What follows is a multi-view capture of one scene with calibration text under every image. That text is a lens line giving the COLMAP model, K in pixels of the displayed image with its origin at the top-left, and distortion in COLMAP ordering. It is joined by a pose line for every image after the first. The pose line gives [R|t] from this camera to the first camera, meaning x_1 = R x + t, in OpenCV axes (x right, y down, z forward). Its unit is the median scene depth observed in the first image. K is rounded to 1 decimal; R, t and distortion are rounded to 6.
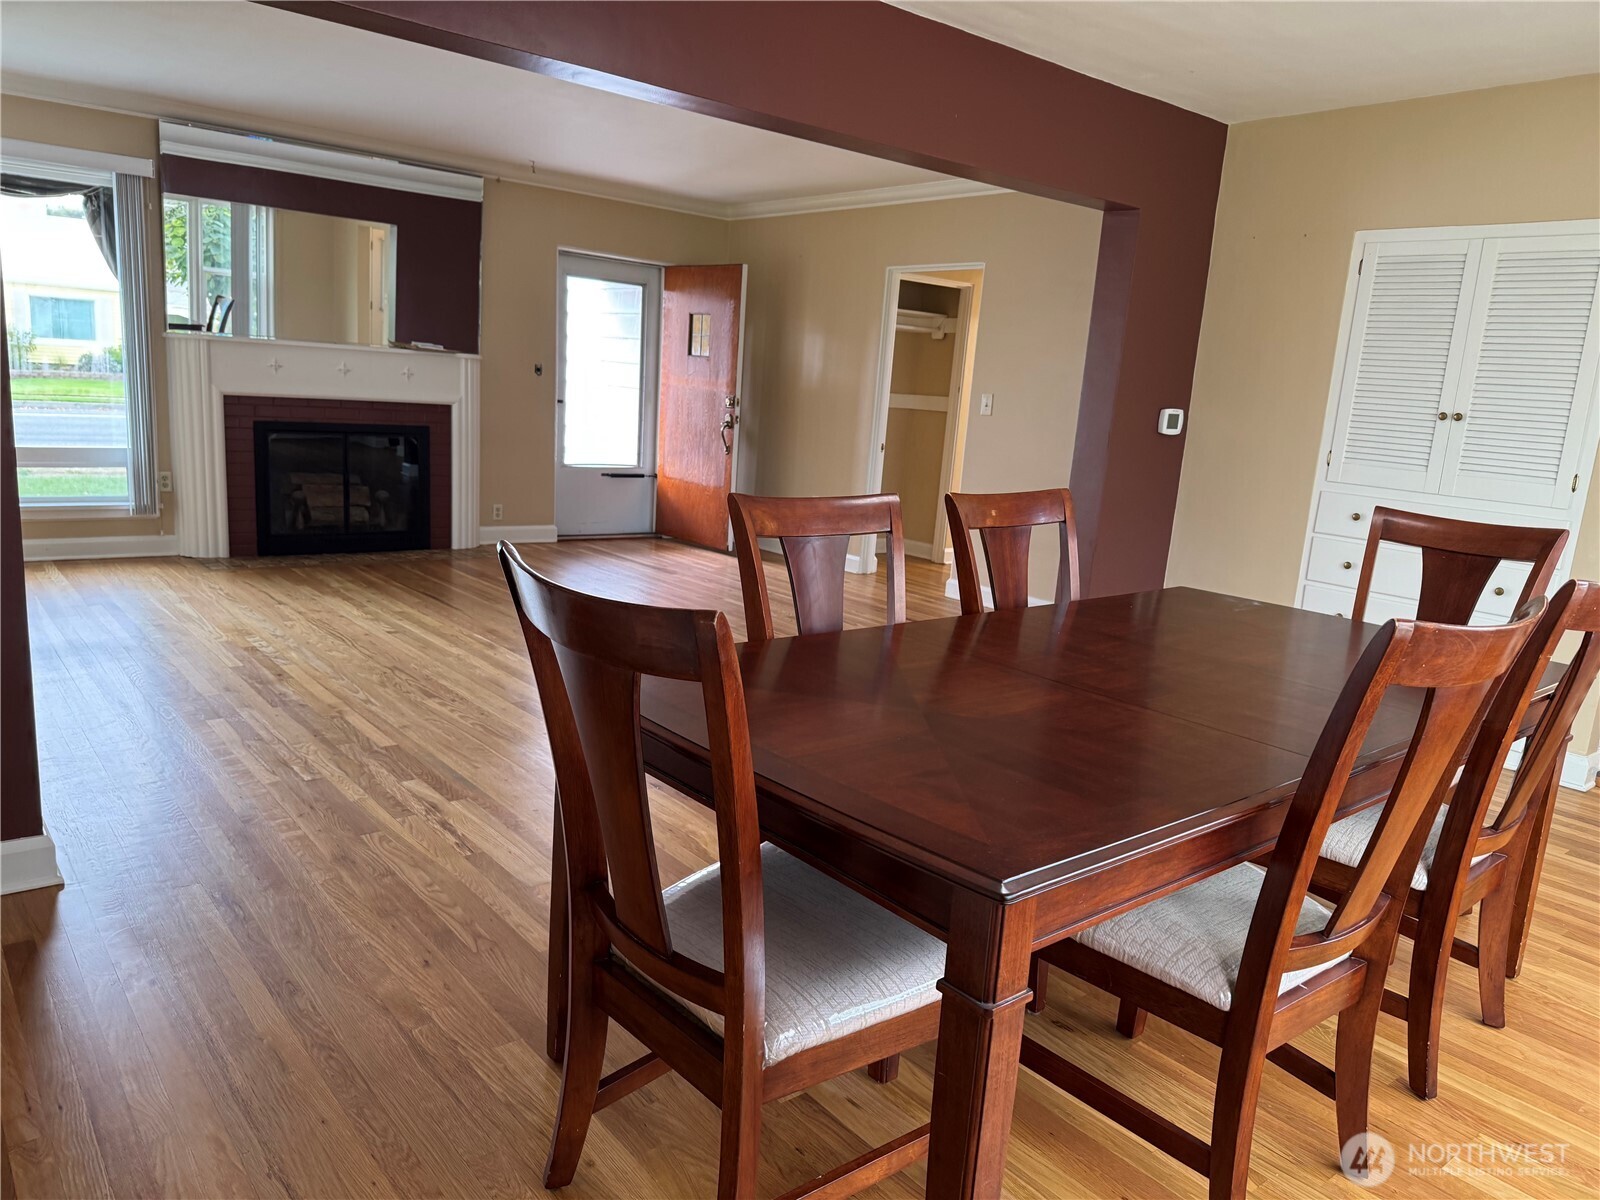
lens RADIAL K [[1134.8, 0, 798.8], [0, 1134.8, 605.7], [0, 0, 1]] dist [-0.011121, -0.000219]
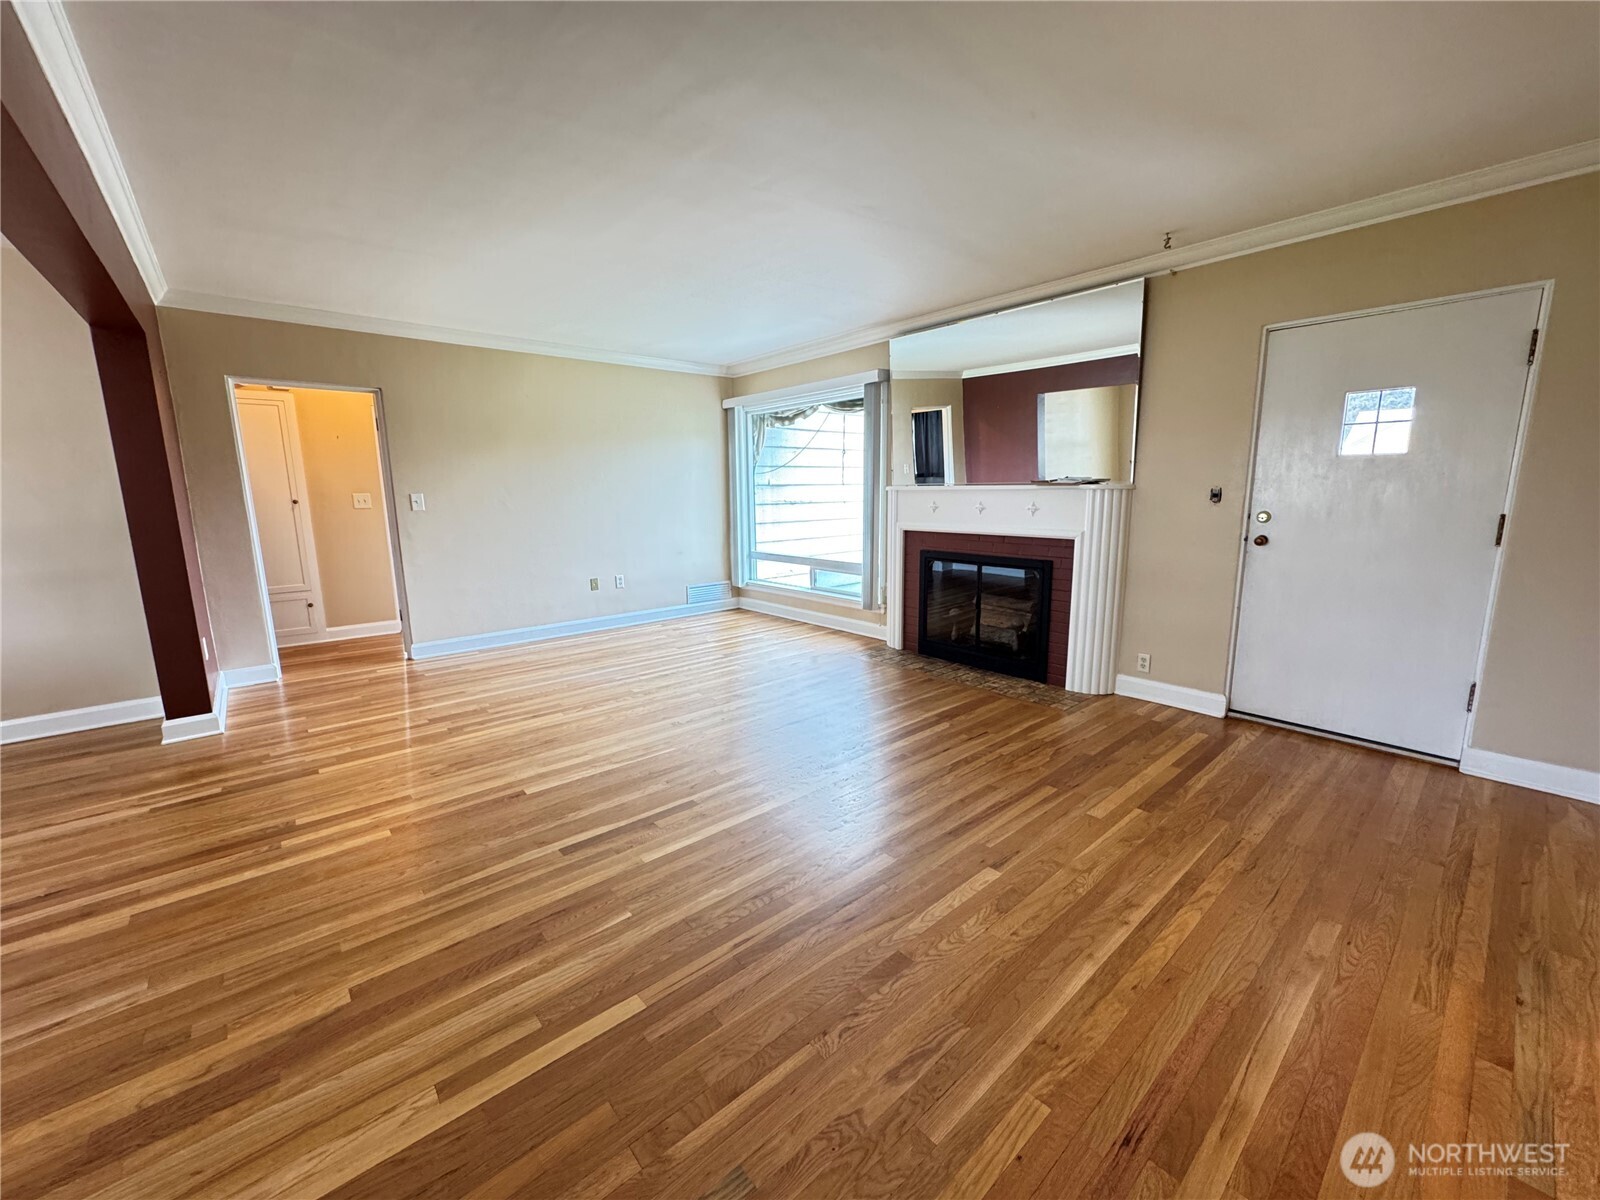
lens RADIAL K [[631.6, 0, 798.7], [0, 631.6, 597.5], [0, 0, 1]] dist [-0.001755, 0.000552]
pose [[0.020573, 0.100635, -0.994711, 0.233986], [-0.176446, 0.979670, 0.095464, -0.151996], [0.984095, 0.173549, 0.037911, 0.831346]]
